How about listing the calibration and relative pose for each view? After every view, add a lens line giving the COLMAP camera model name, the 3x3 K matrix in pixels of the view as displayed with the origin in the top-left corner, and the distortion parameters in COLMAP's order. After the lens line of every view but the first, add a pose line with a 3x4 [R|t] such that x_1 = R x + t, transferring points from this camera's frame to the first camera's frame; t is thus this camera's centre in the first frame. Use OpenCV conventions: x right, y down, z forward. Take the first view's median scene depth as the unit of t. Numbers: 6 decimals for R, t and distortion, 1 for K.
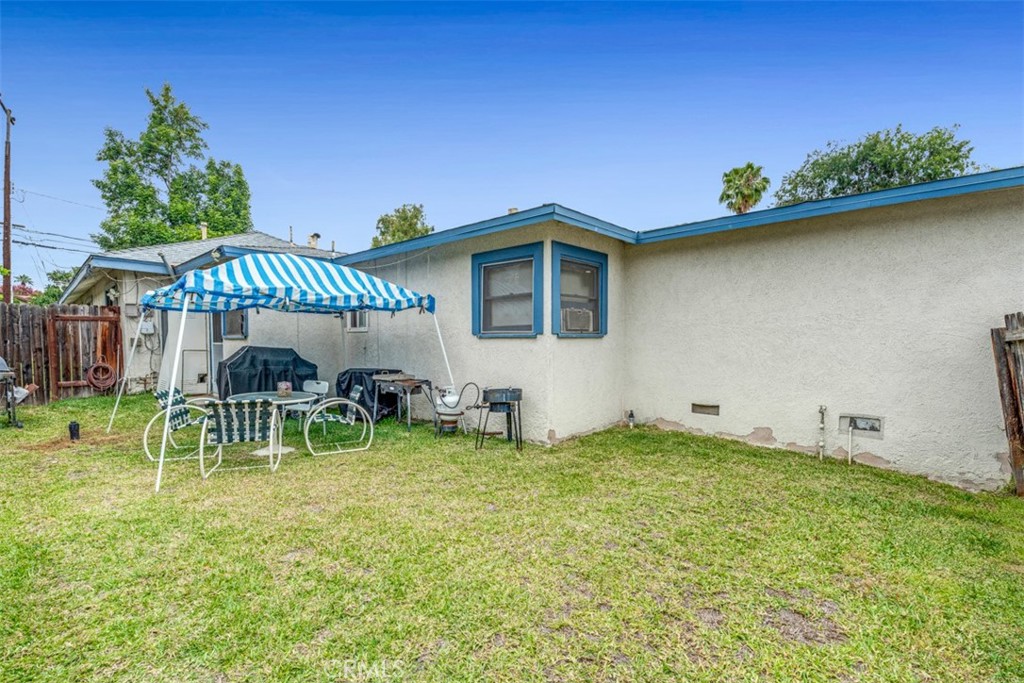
lens RADIAL K [[449.5, 0, 514.0], [0, 449.5, 330.6], [0, 0, 1]] dist [-0.002182, -0.000022]
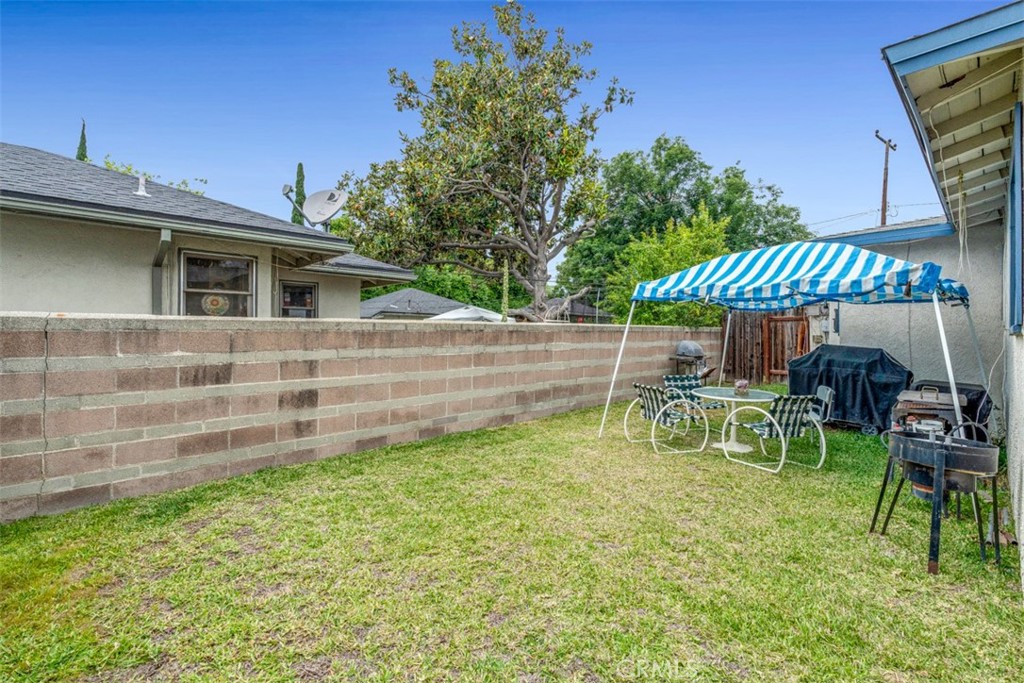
lens RADIAL K [[449.5, 0, 514.0], [0, 449.5, 330.6], [0, 0, 1]] dist [-0.002182, -0.000022]
pose [[-0.042883, -0.007153, -0.999054, 0.299056], [0.009820, 0.999923, -0.007580, 0.006139], [0.999032, -0.010136, -0.042810, 0.340282]]
